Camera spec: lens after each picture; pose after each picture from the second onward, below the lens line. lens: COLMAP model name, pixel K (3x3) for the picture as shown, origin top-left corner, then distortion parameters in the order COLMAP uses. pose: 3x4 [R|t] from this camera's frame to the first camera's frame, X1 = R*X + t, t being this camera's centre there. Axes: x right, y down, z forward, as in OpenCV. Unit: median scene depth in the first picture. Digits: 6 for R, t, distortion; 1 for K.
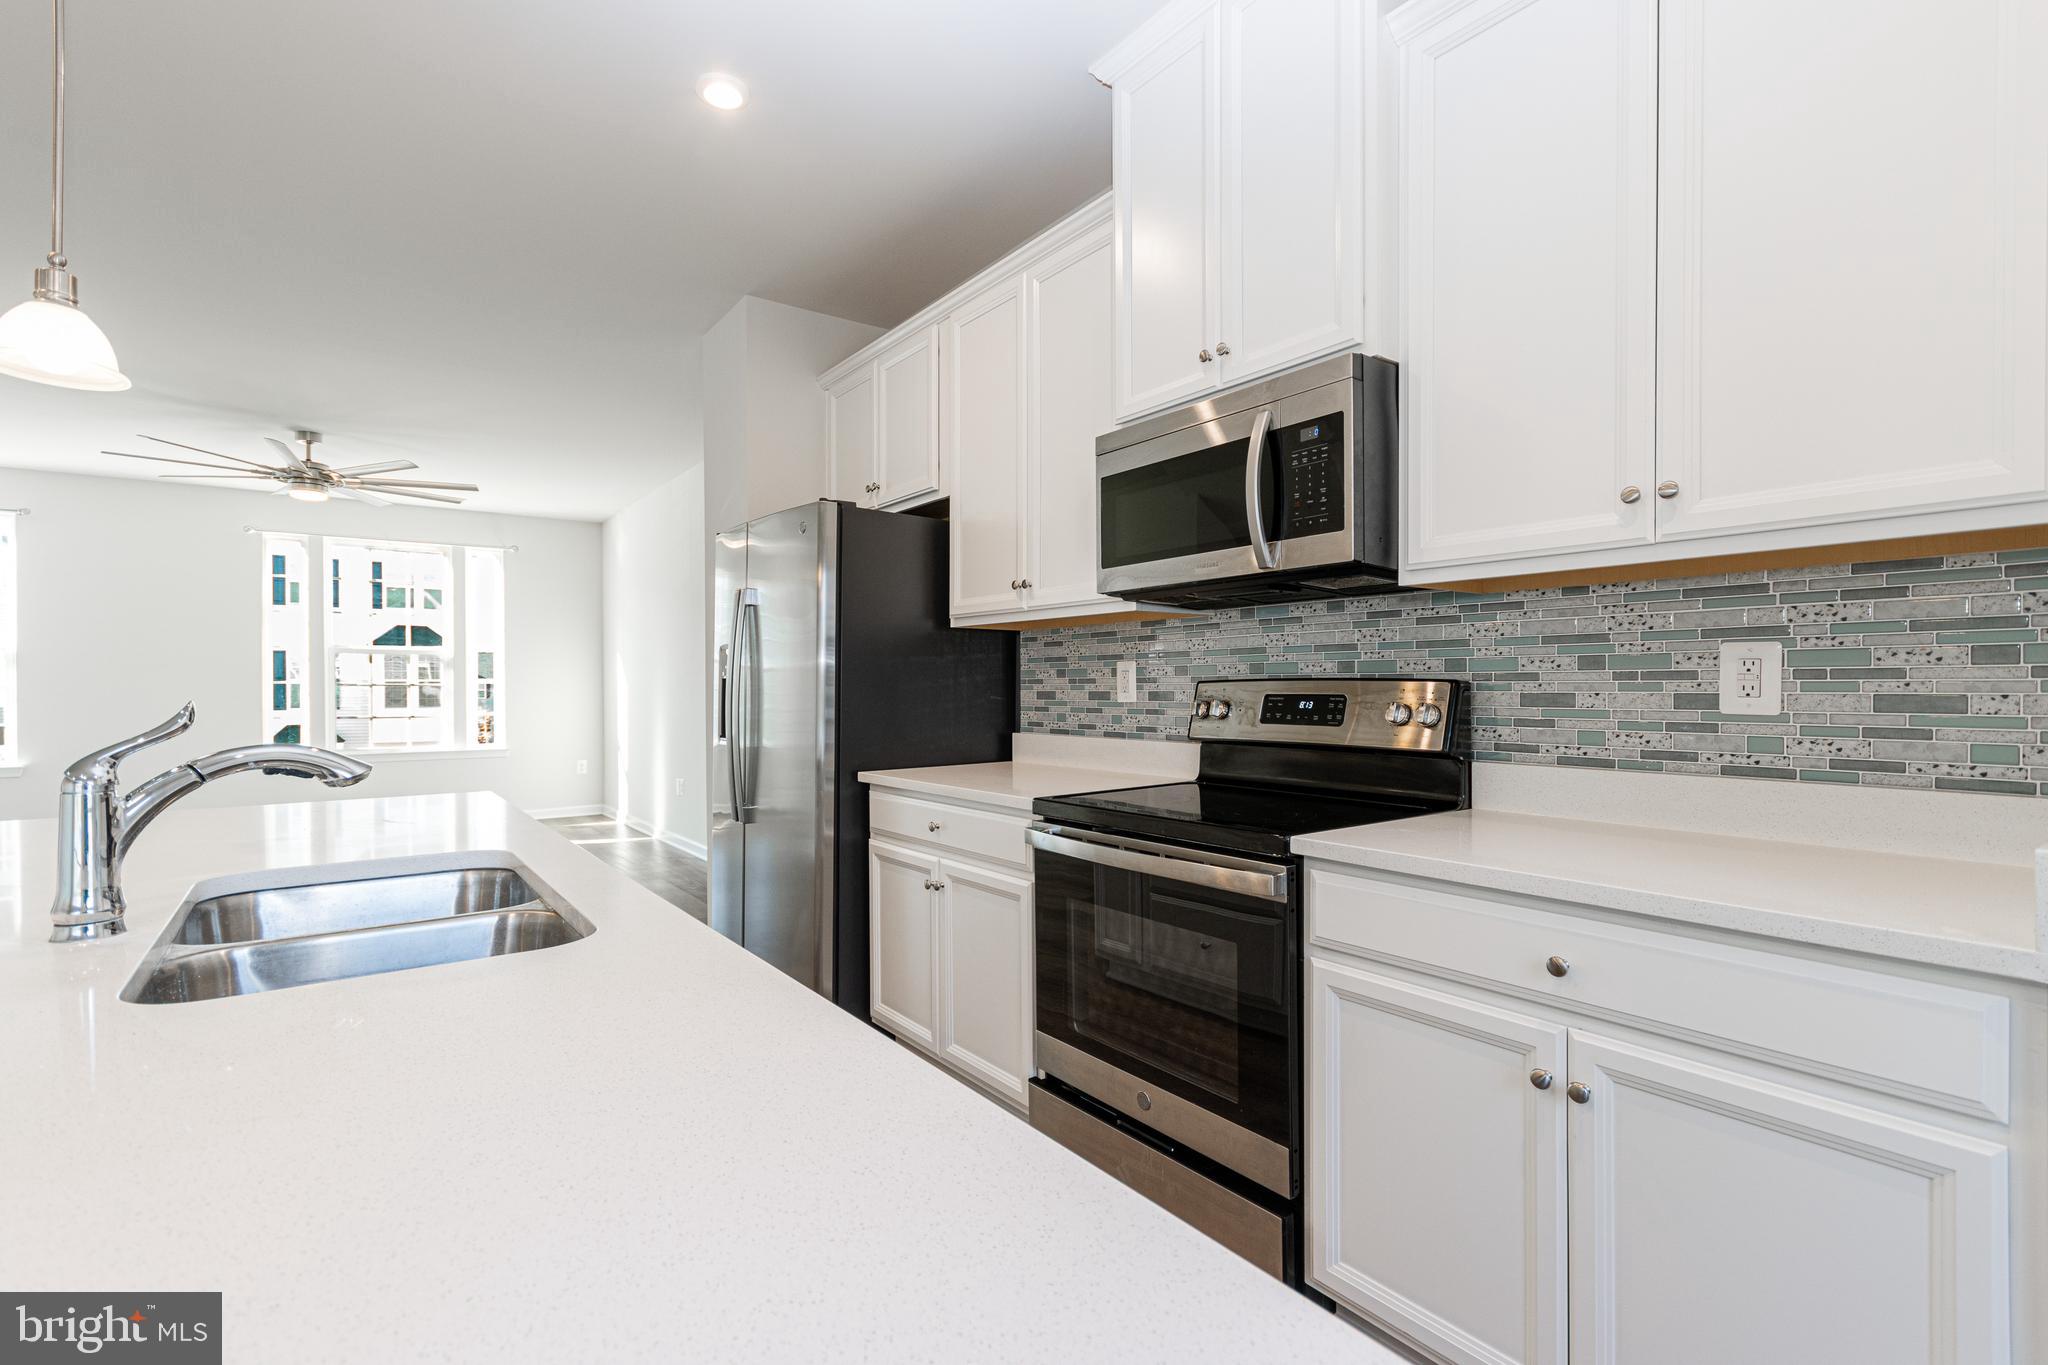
lens RADIAL K [[936.9, 0, 1021.8], [0, 936.9, 691.3], [0, 0, 1]] dist [-0.012744, 0.014152]
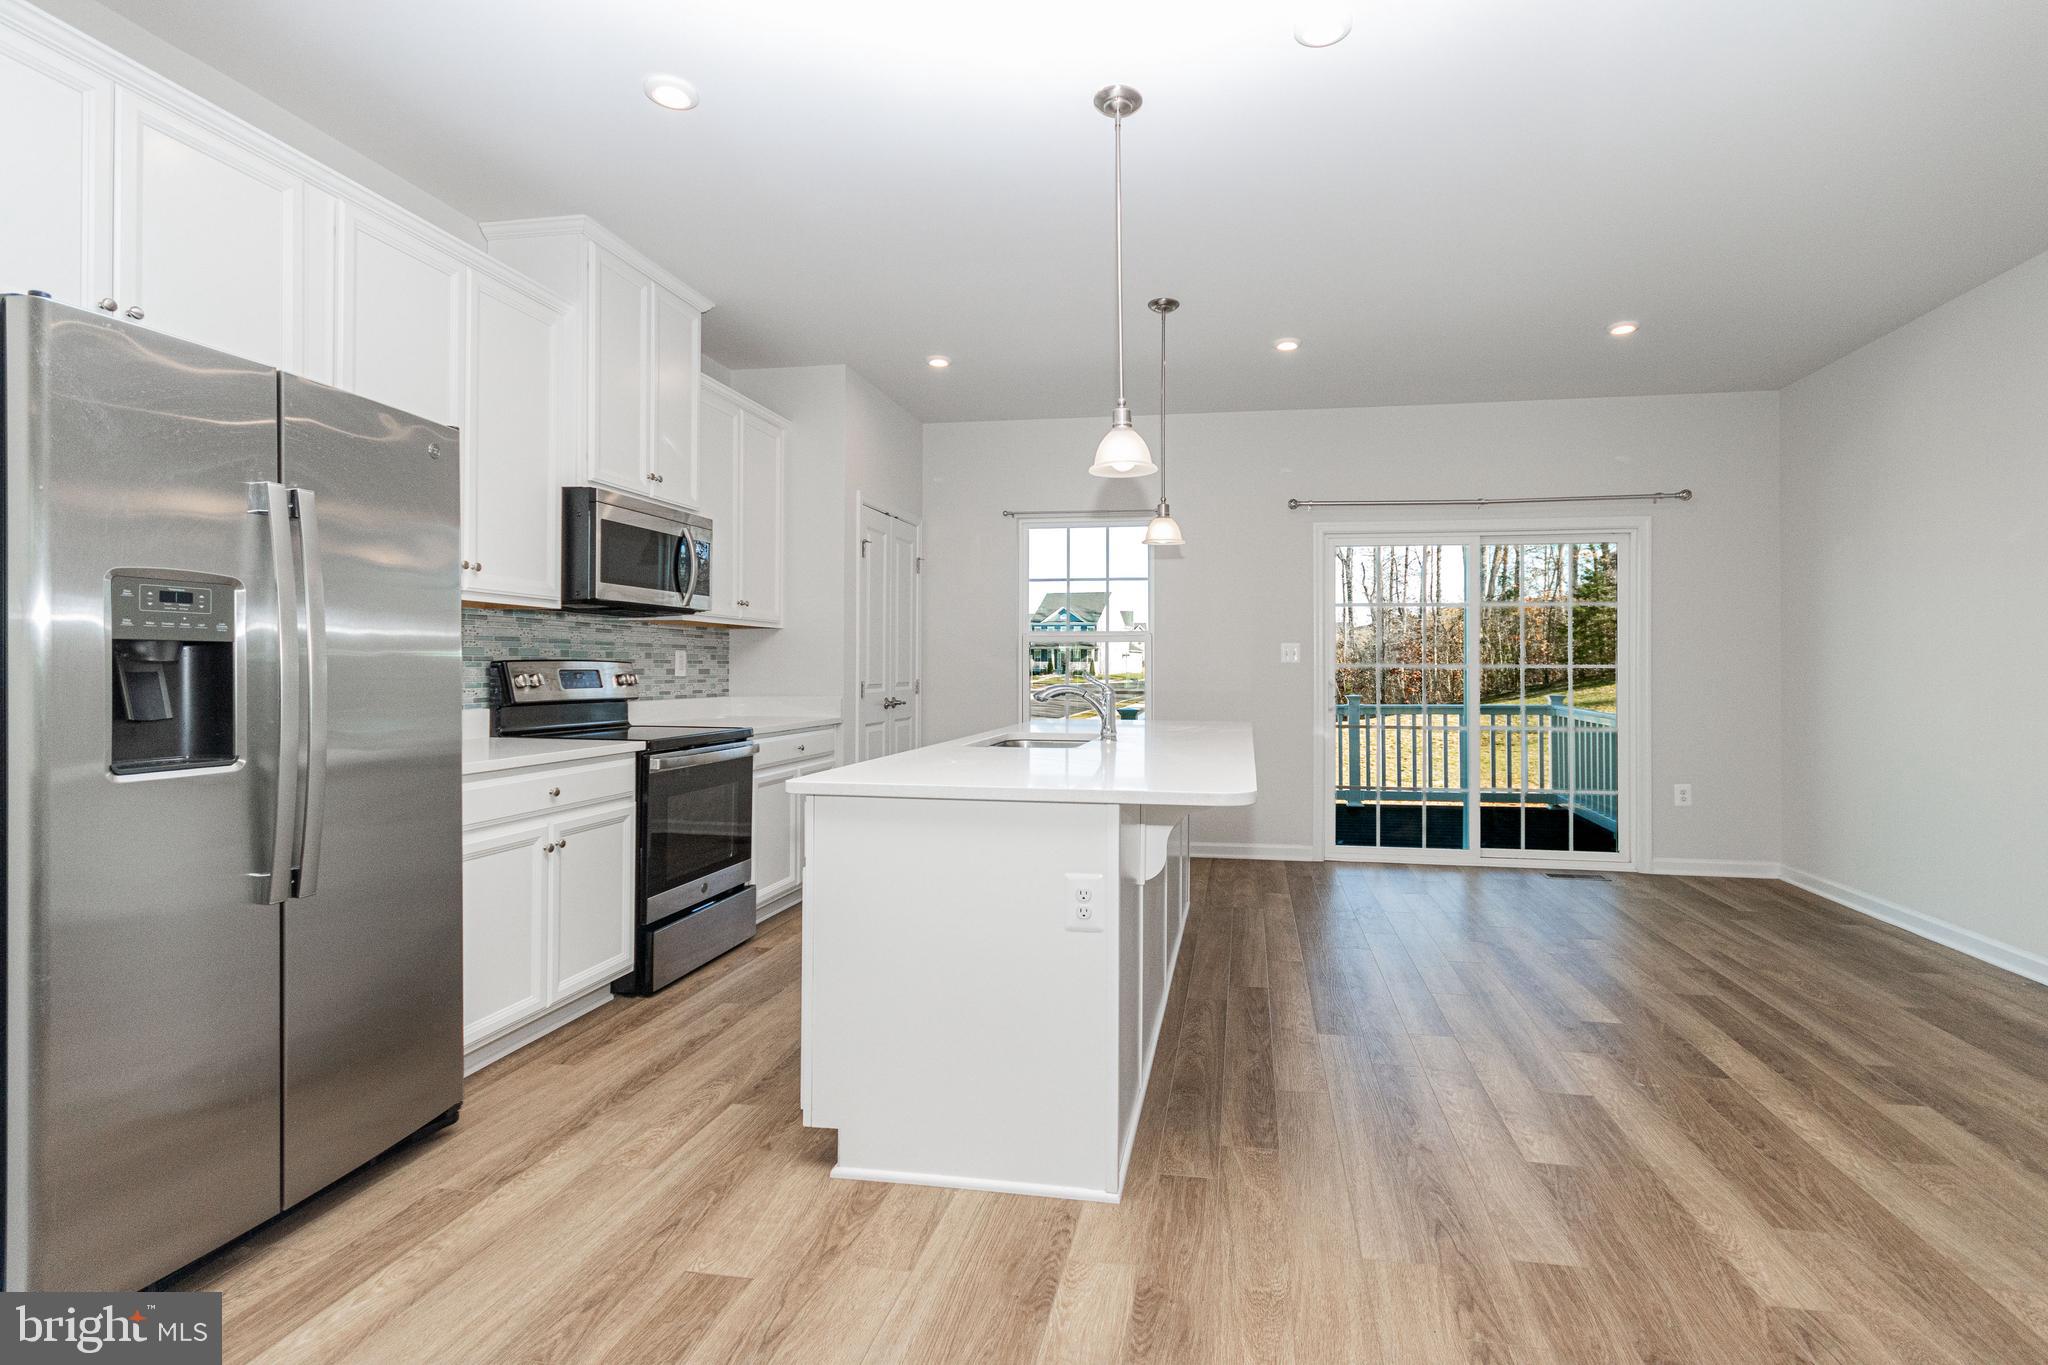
lens RADIAL K [[949.8, 0, 1063.4], [0, 949.8, 661.5], [0, 0, 1]] dist [-0.016181, 0.000028]
pose [[-0.681036, 0.006199, 0.732223, -1.405199], [0.002418, 0.999978, -0.006216, 0.001081], [-0.732246, -0.002463, -0.681036, 1.416989]]
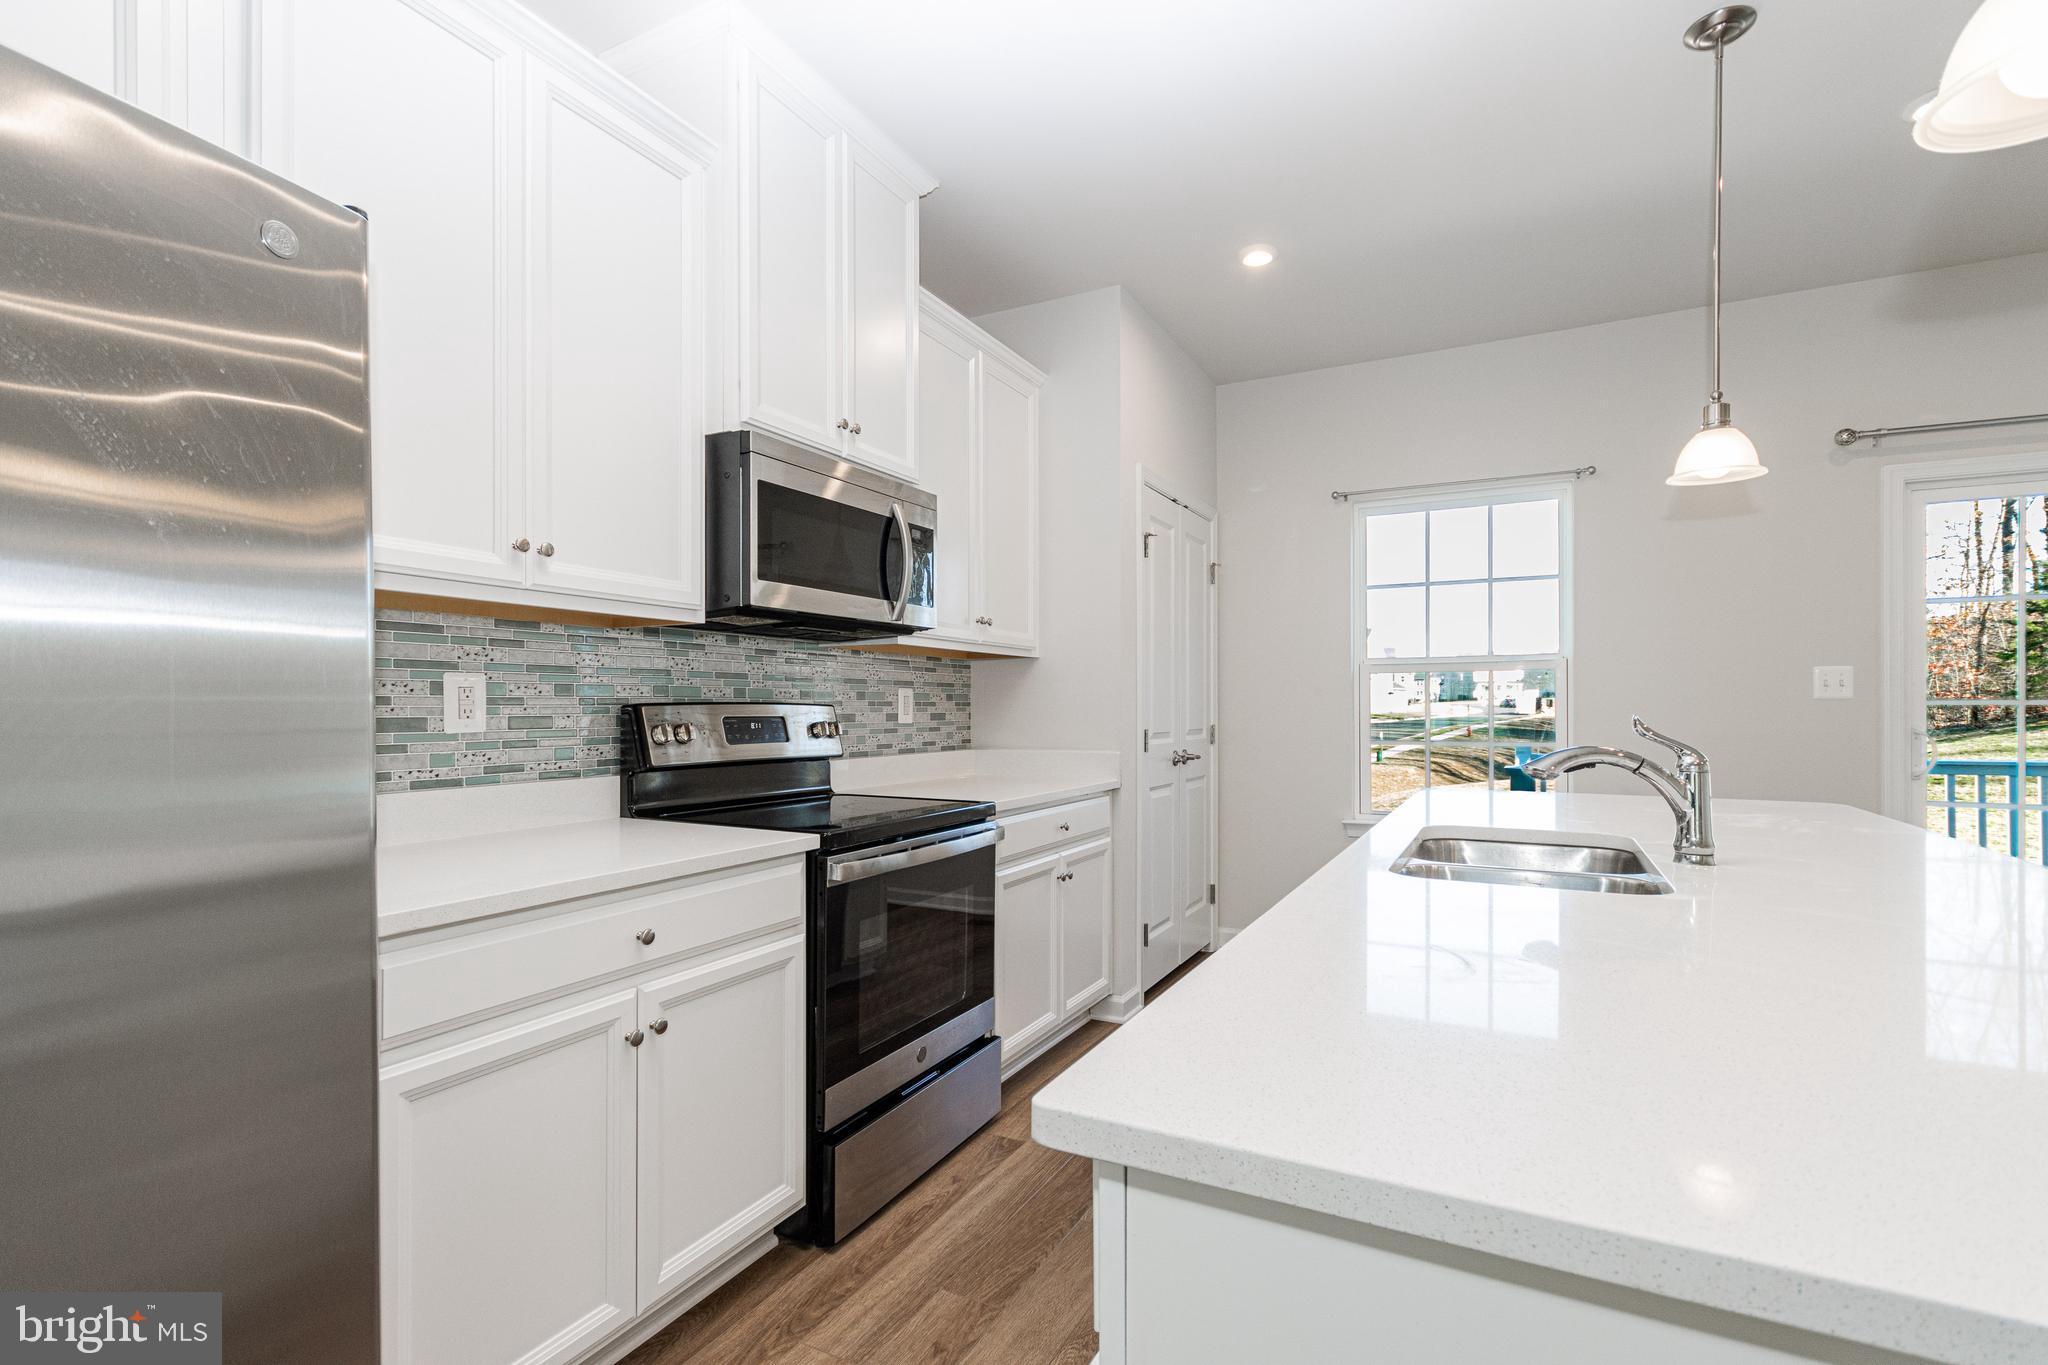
lens RADIAL K [[938.5, 0, 1023.2], [0, 938.5, 691.6], [0, 0, 1]] dist [0.005102, 0.001268]
pose [[-0.425270, 0.019697, 0.904852, -0.818245], [0.007501, 0.999806, -0.018239, -0.003528], [-0.905036, -0.000970, -0.425335, 1.116433]]
